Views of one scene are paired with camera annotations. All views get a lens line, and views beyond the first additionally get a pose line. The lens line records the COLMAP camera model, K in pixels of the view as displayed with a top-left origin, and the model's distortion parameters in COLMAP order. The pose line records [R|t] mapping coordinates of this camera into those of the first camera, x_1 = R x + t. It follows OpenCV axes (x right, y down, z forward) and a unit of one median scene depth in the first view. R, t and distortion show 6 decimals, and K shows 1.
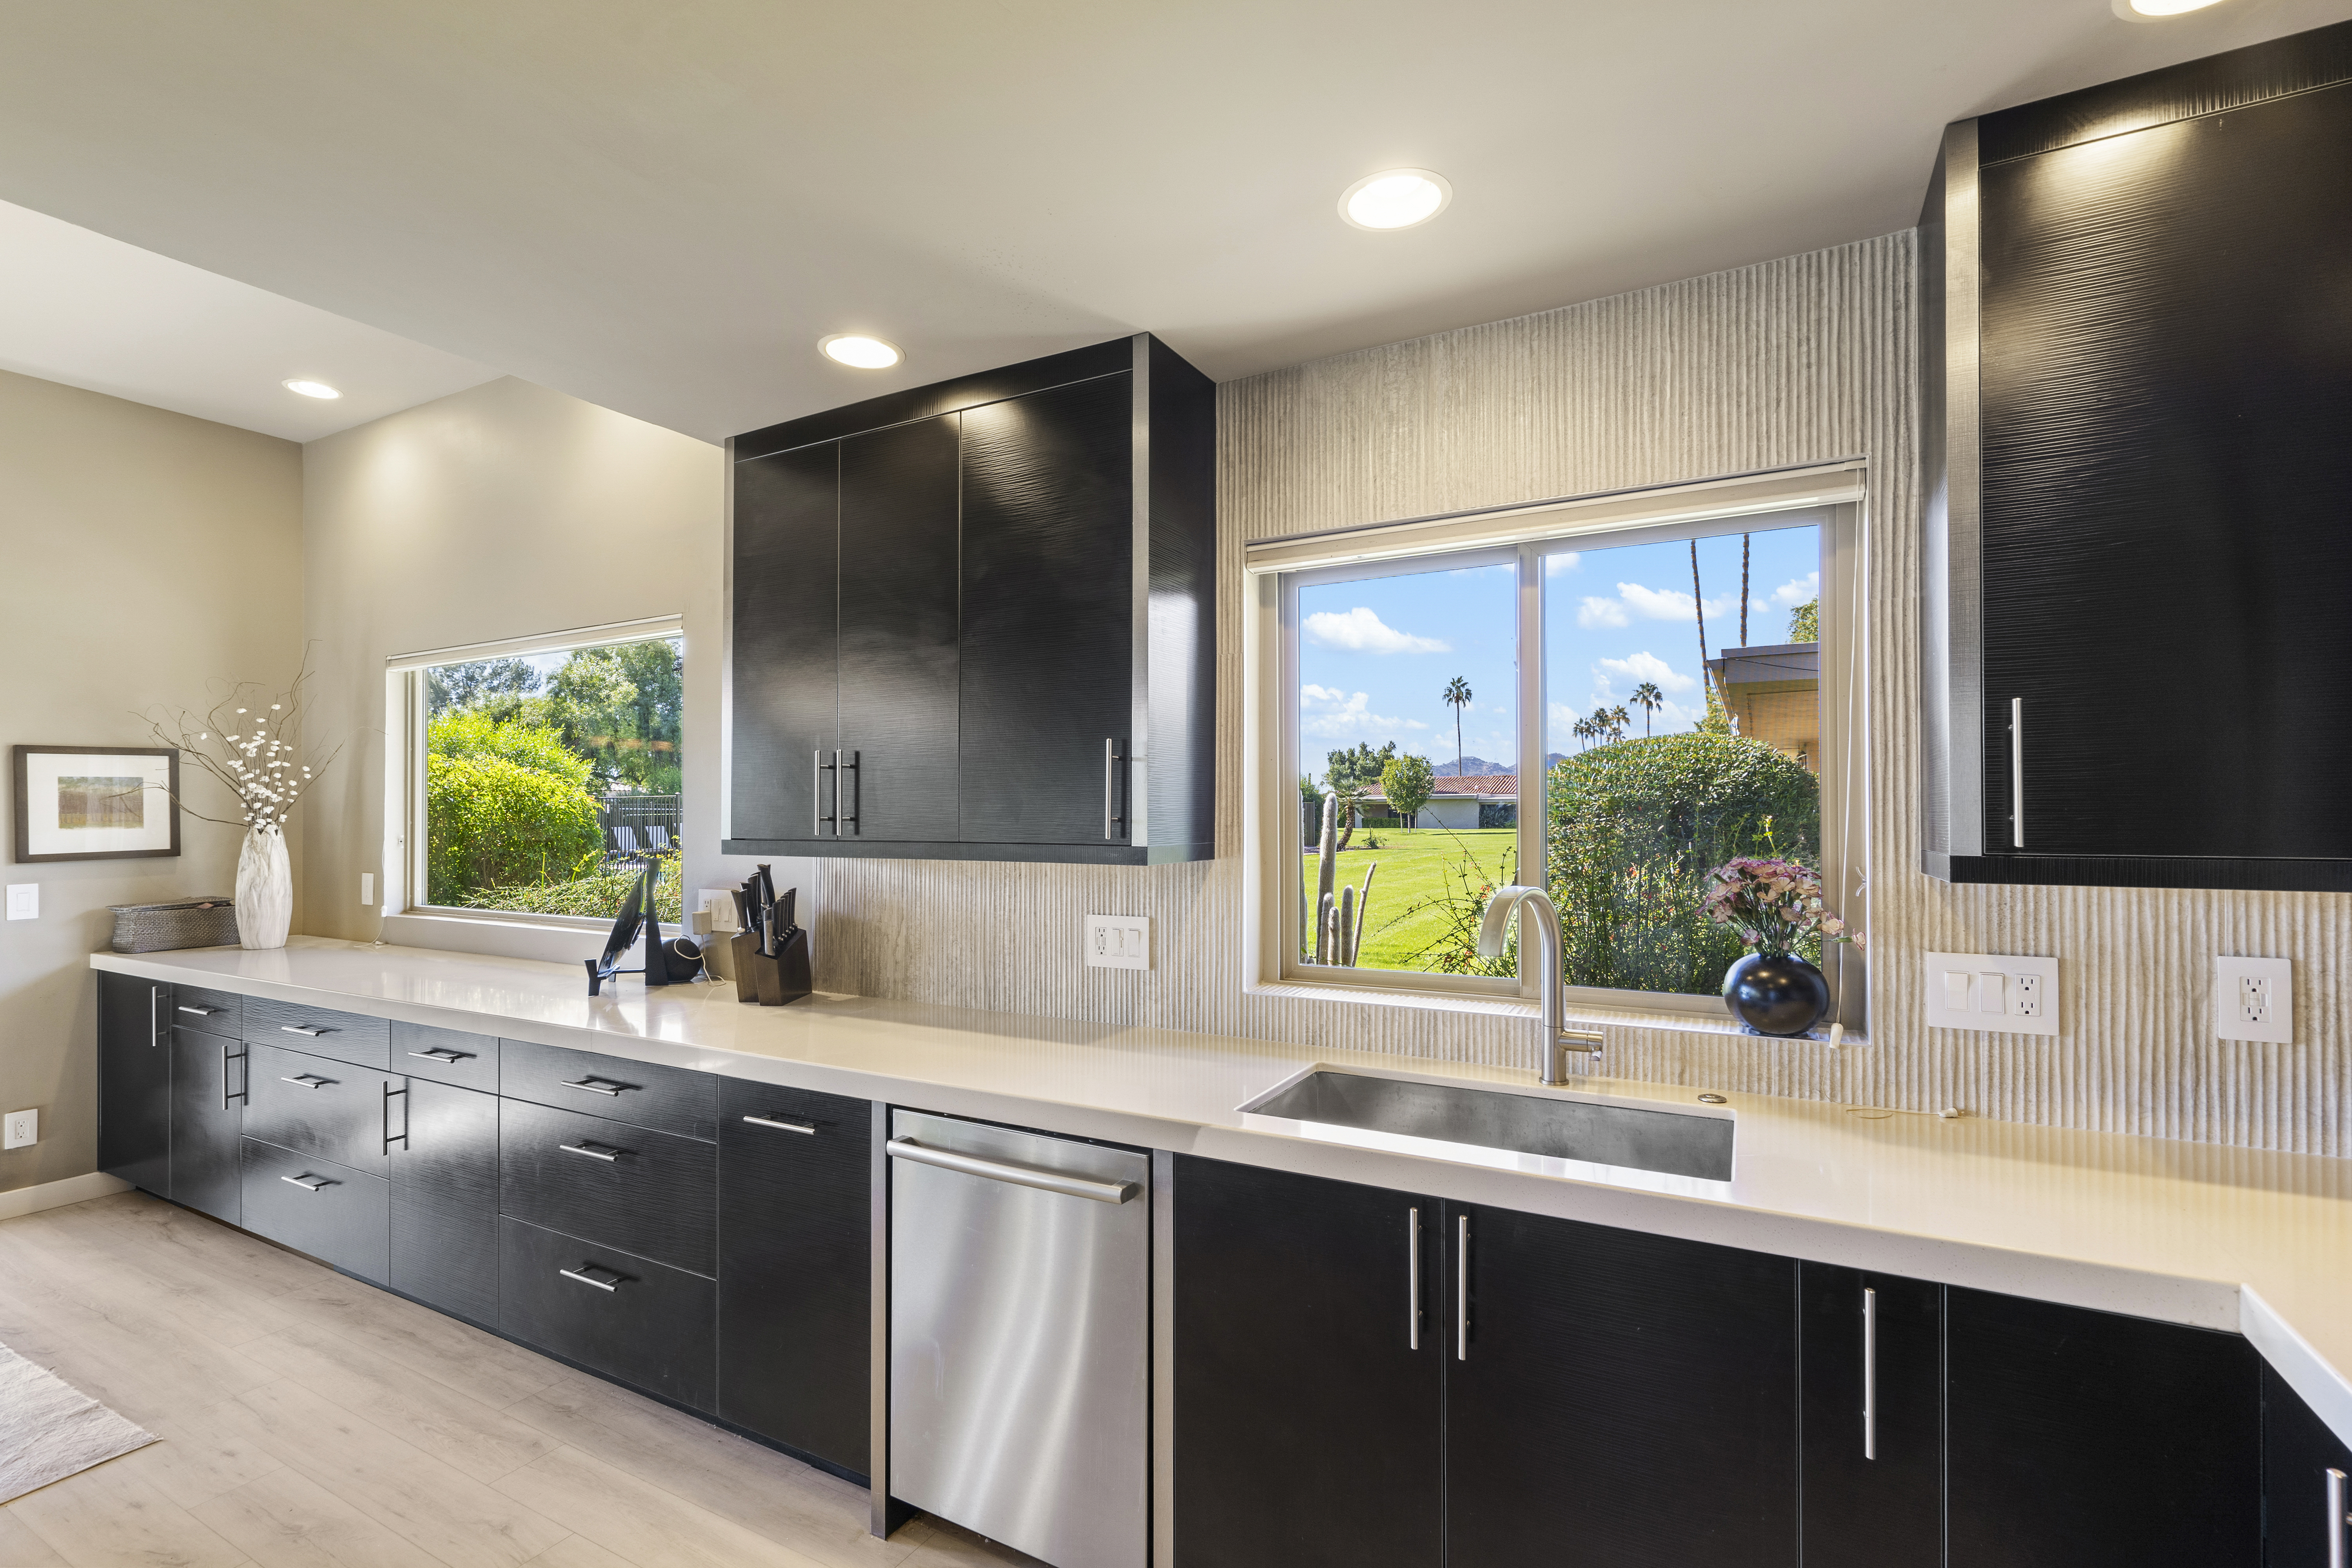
lens RADIAL K [[1092.1, 0, 1166.9], [0, 1092.1, 806.9], [0, 0, 1]] dist [-0.005472, -0.000415]
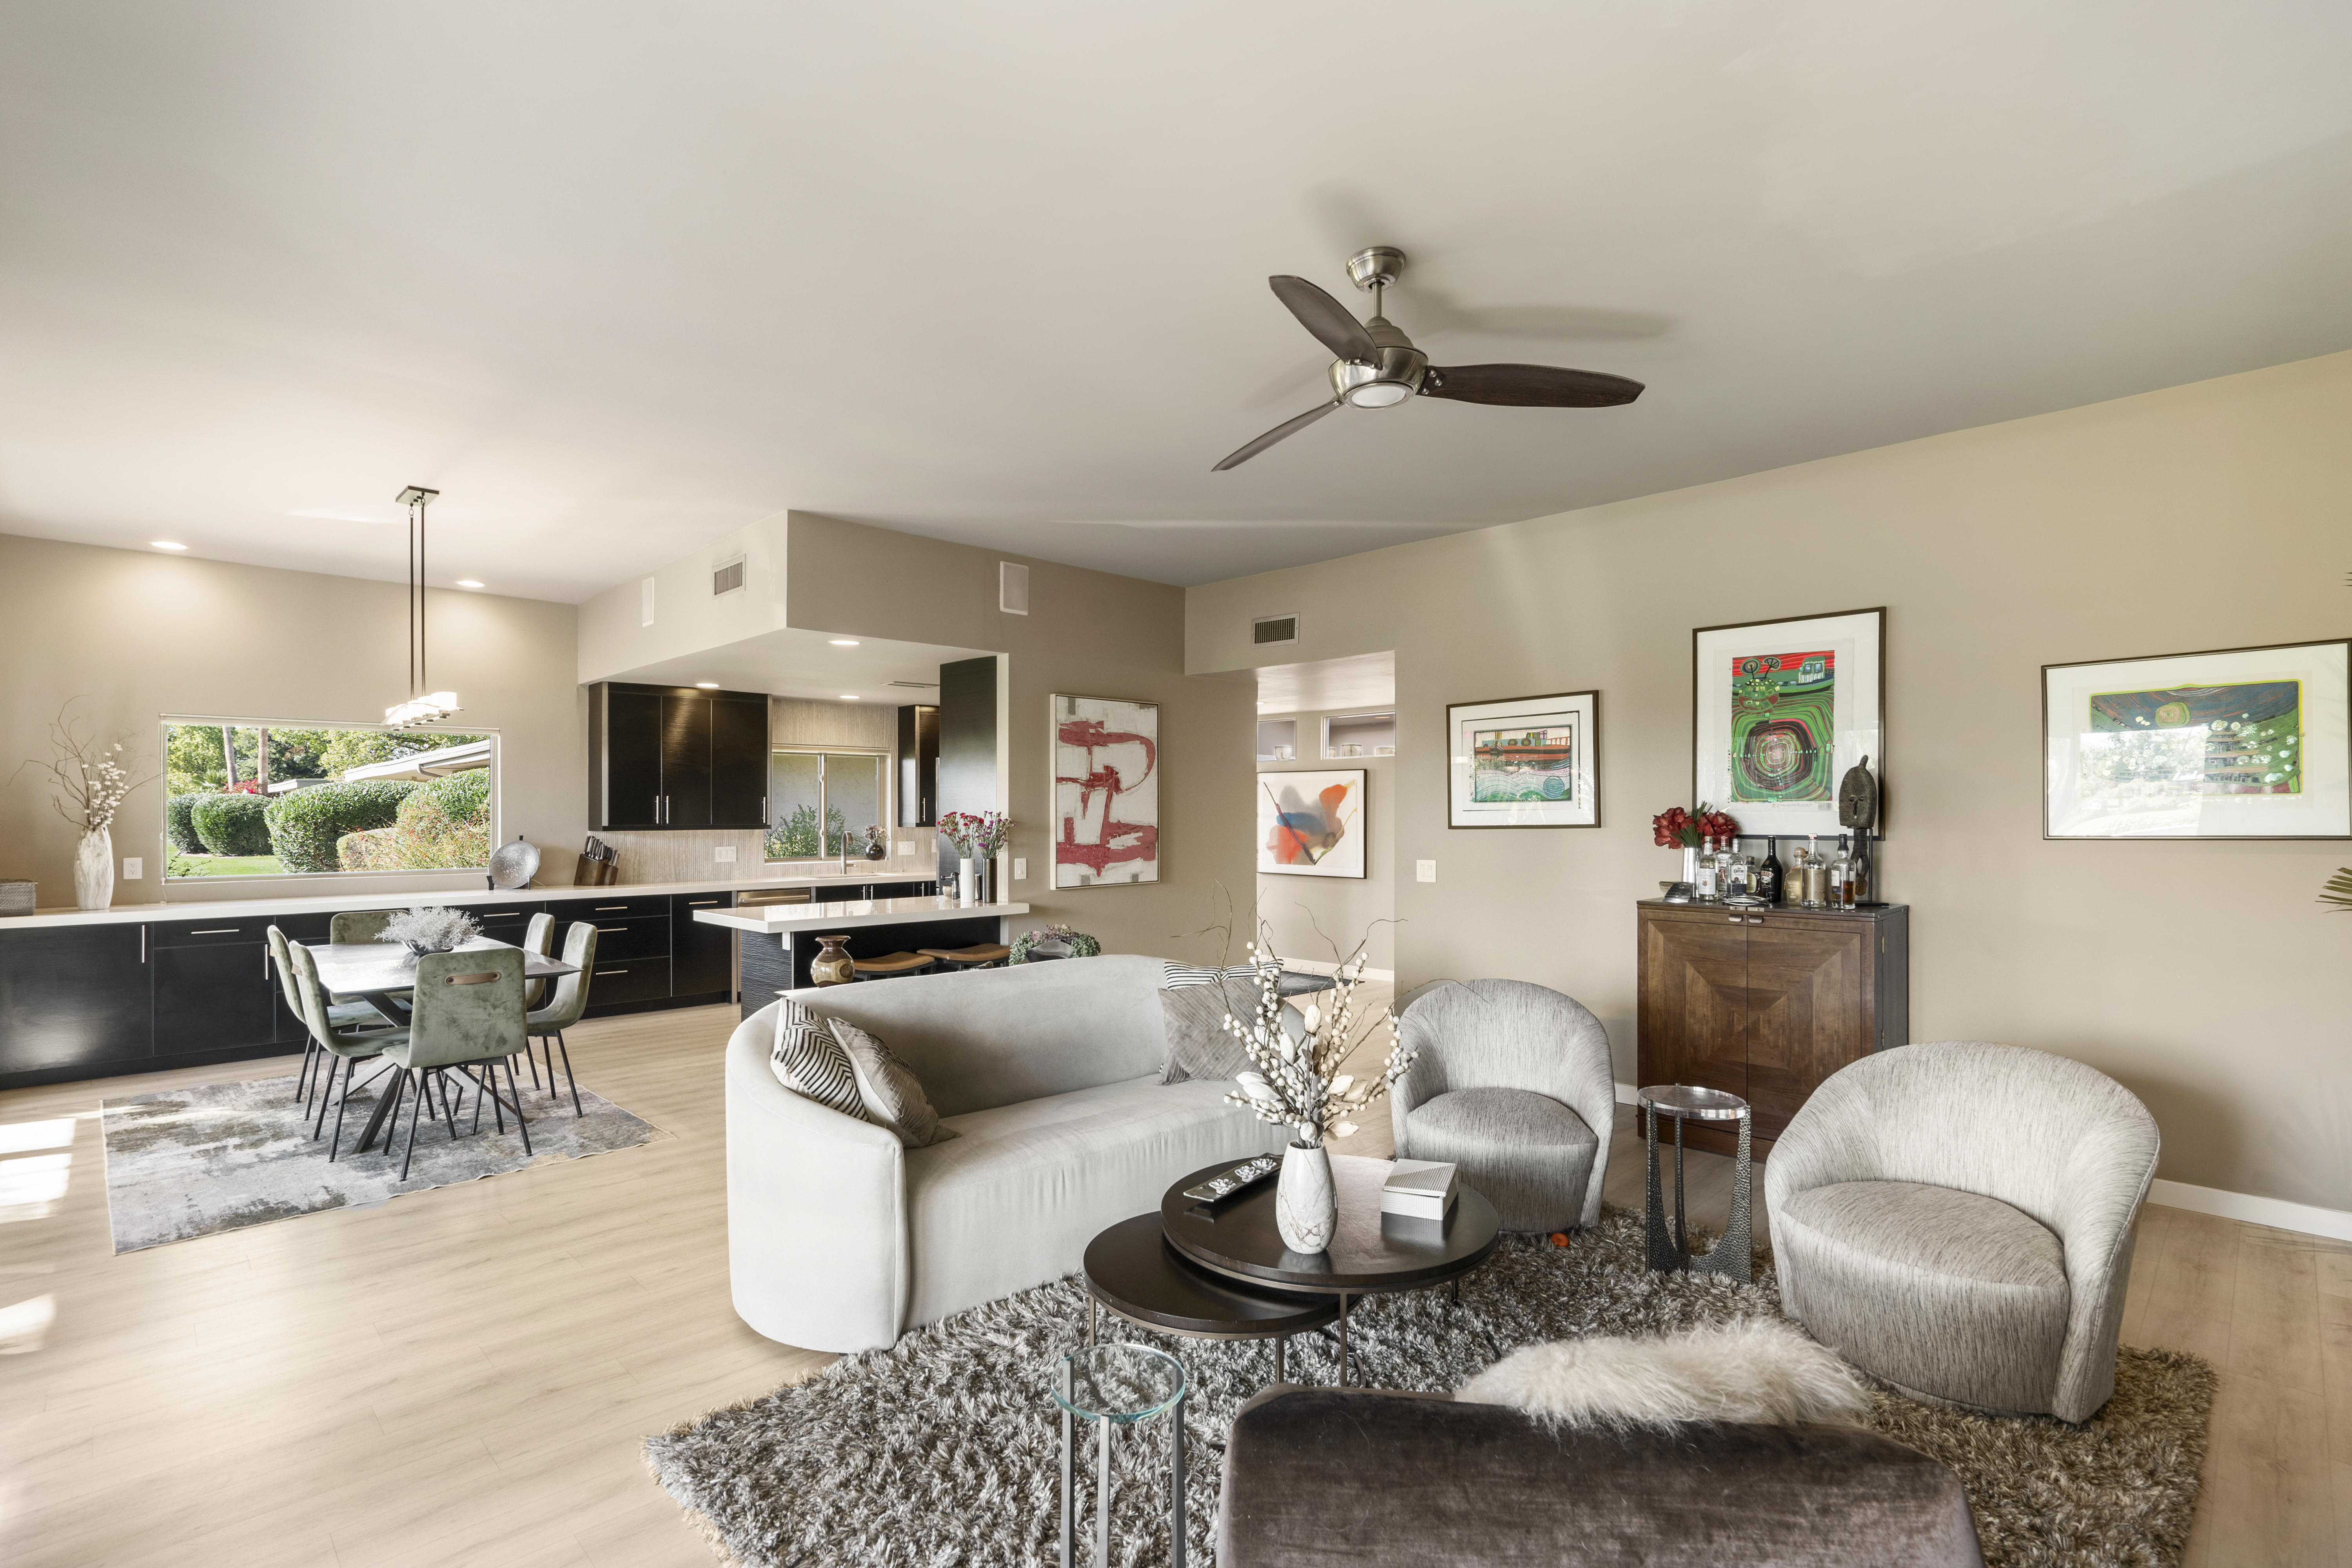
lens RADIAL K [[1092.1, 0, 1165.1], [0, 1092.1, 793.6], [0, 0, 1]] dist [-0.005472, -0.000415]
pose [[0.292880, 0.016295, 0.956010, -2.915465], [-0.006481, 0.999866, -0.015057, -0.023158], [-0.956127, -0.001786, 0.292946, -1.318732]]
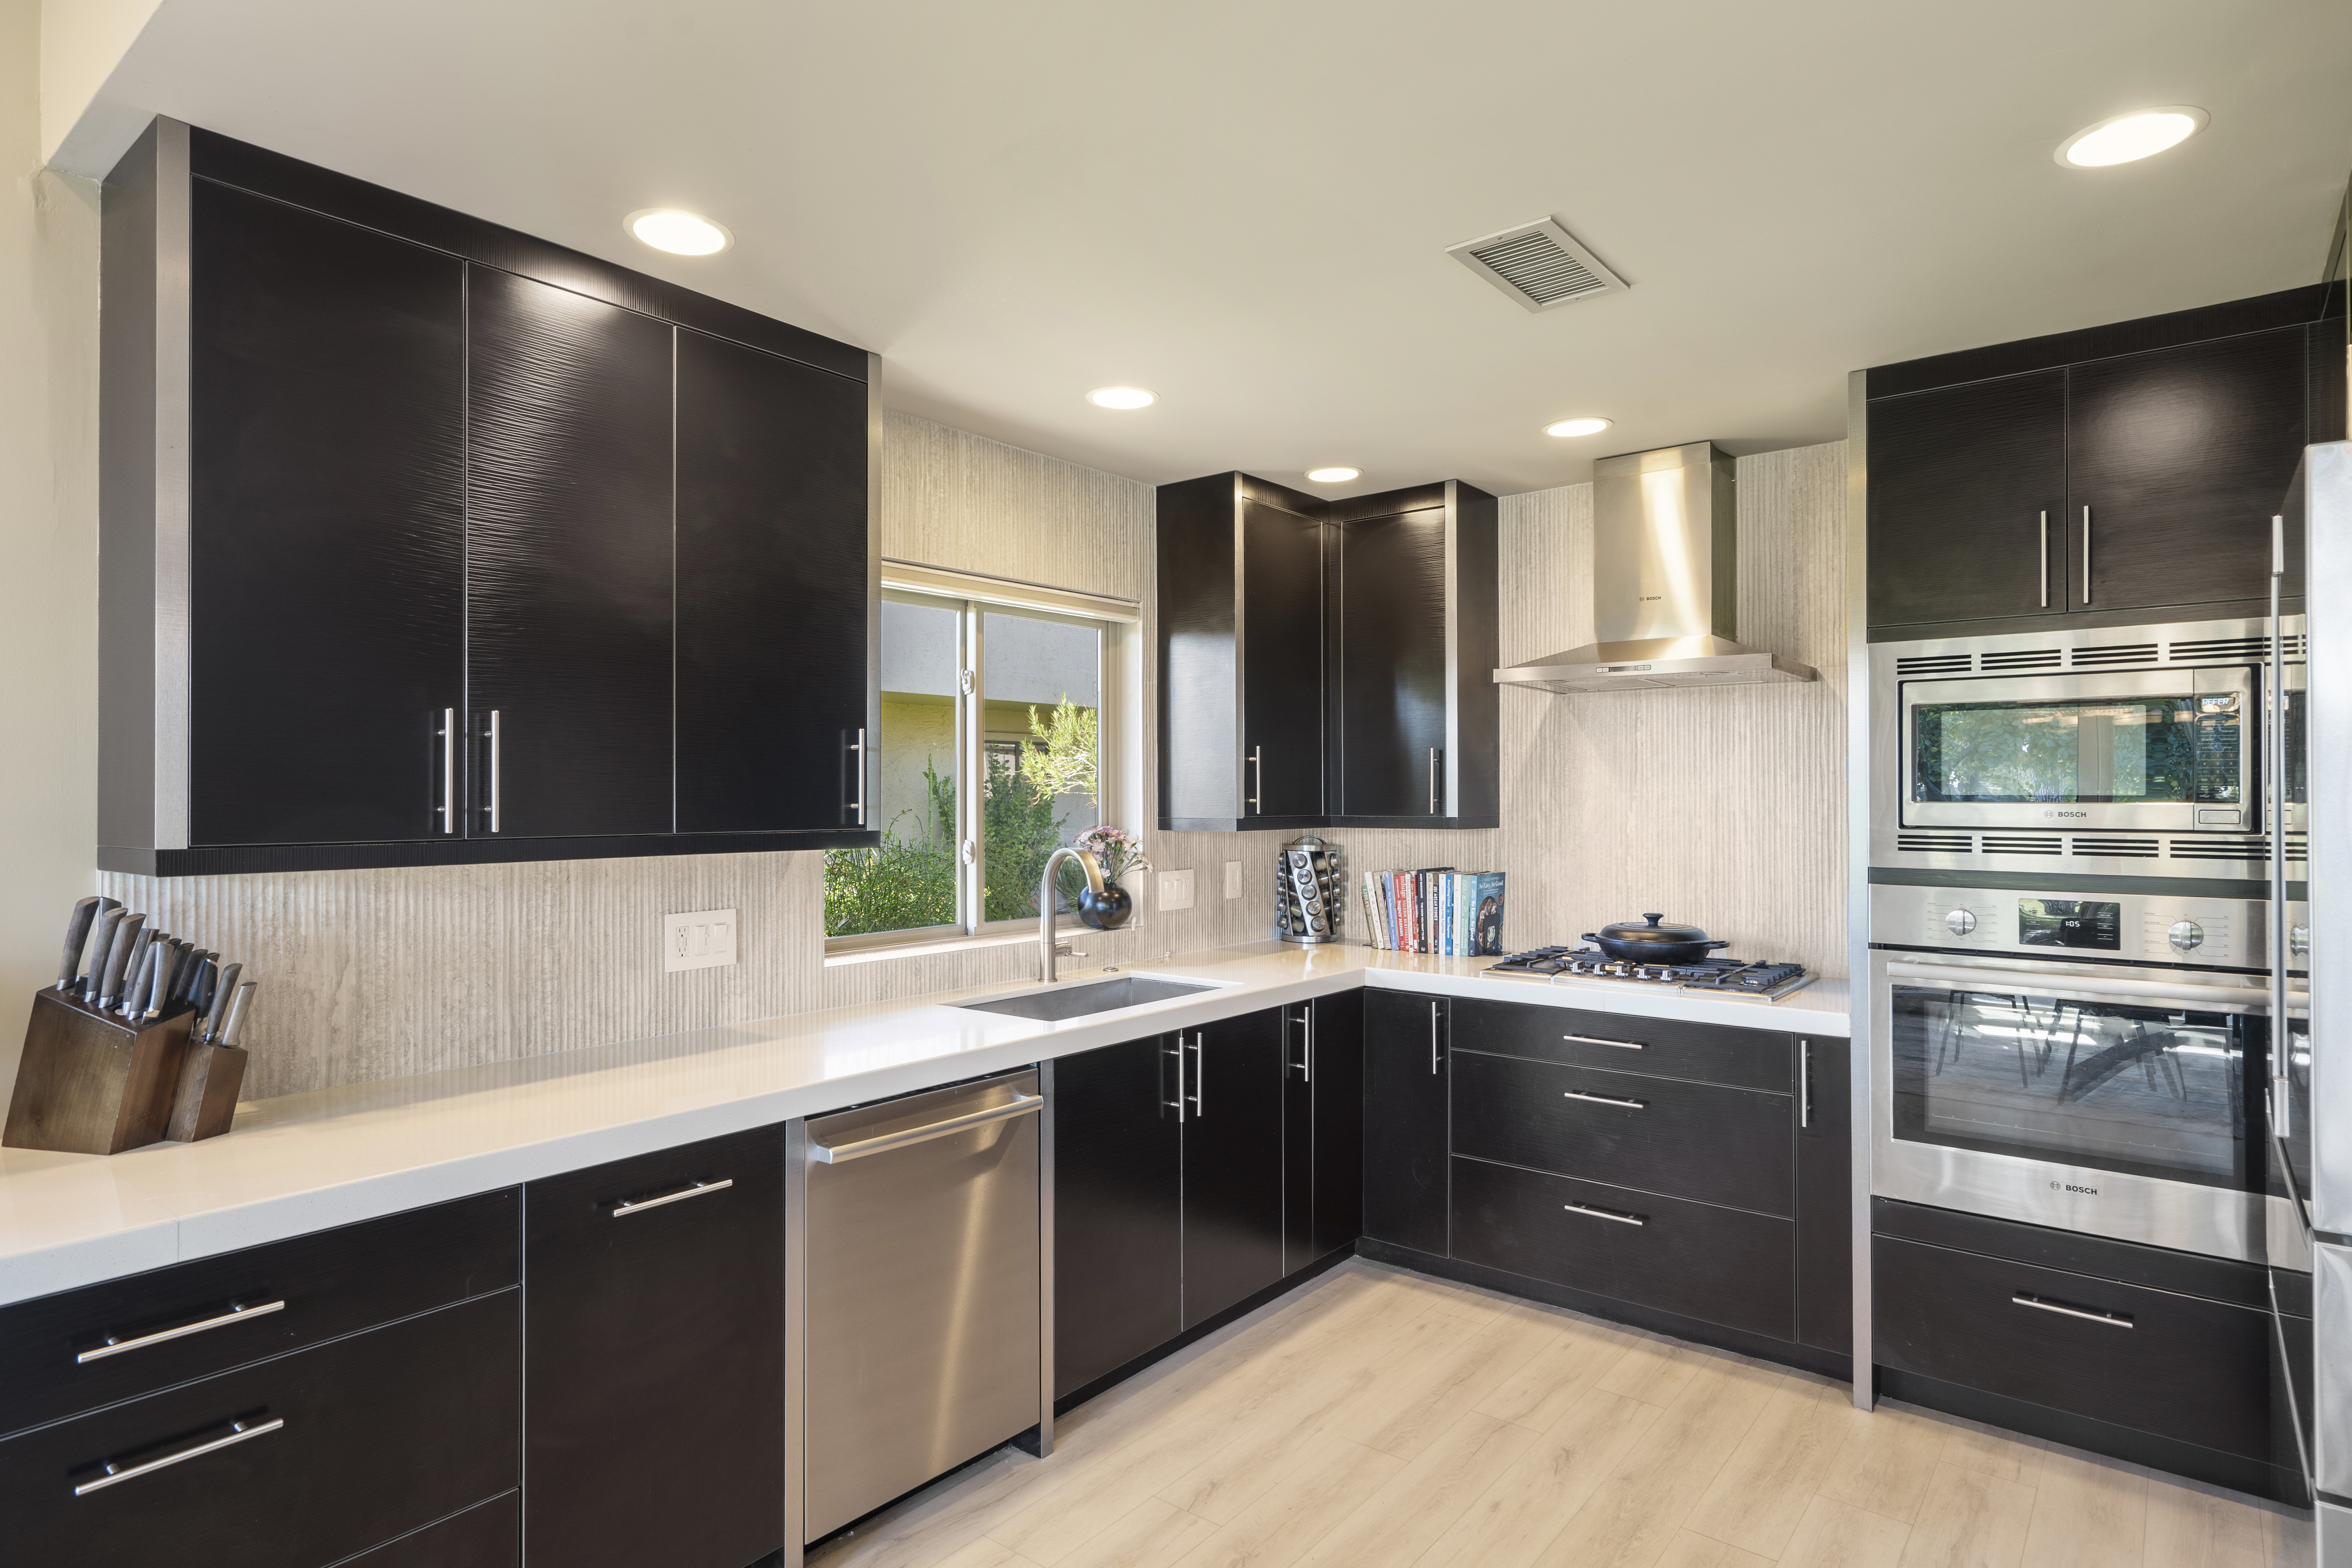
lens RADIAL K [[1251.5, 0, 1182.6], [0, 1251.5, 786.7], [0, 0, 1]] dist [0.000023, -0.000002]
pose [[0.167277, 0.006718, 0.985887, -1.021578], [-0.005376, 0.999968, -0.005902, -0.001767], [-0.985895, -0.004313, 0.167308, 0.424178]]
